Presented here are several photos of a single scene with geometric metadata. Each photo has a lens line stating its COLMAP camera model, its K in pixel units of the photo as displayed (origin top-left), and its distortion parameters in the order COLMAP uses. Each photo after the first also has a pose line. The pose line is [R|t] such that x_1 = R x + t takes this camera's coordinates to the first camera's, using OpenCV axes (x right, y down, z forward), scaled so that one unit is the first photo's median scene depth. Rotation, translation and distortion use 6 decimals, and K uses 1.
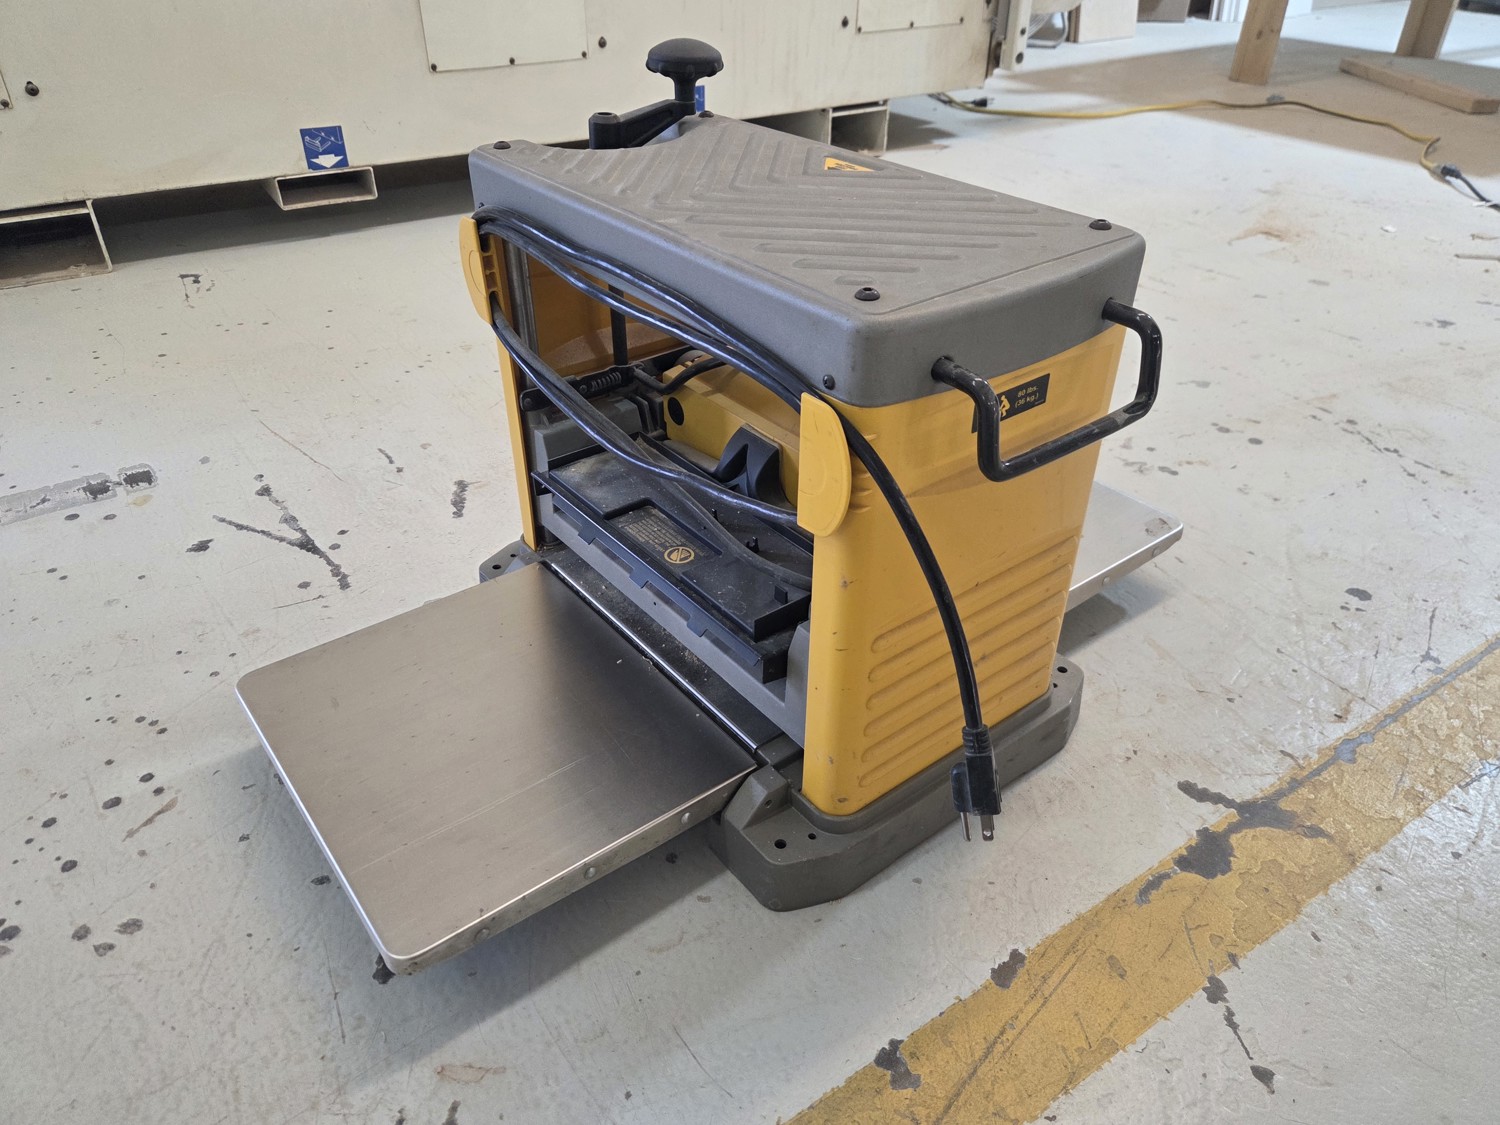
lens RADIAL K [[1052.0, 0, 752.7], [0, 1052.0, 560.4], [0, 0, 1]] dist [0.069638, -0.059648]
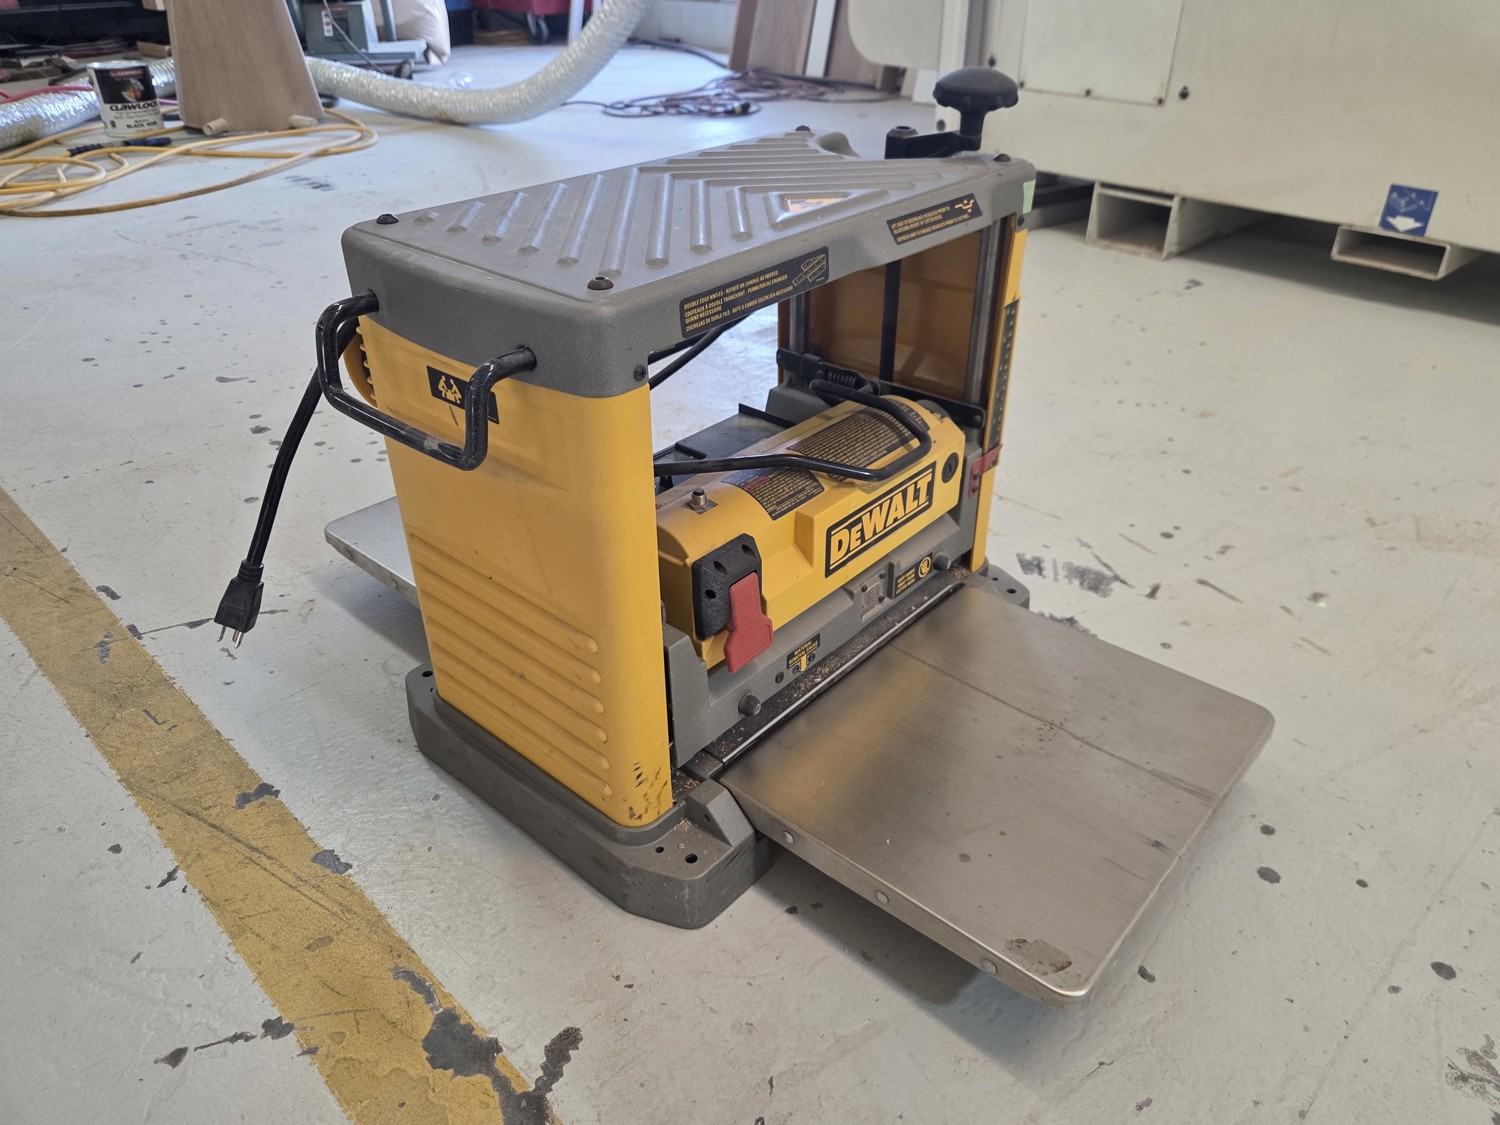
lens RADIAL K [[1060.4, 0, 755.0], [0, 1060.4, 552.6], [0, 0, 1]] dist [0.084008, -0.080111]
pose [[0.182203, 0.505924, -0.843115, 0.975390], [-0.545181, 0.765574, 0.341577, -0.423275], [0.818279, 0.397413, 0.415310, 0.689083]]
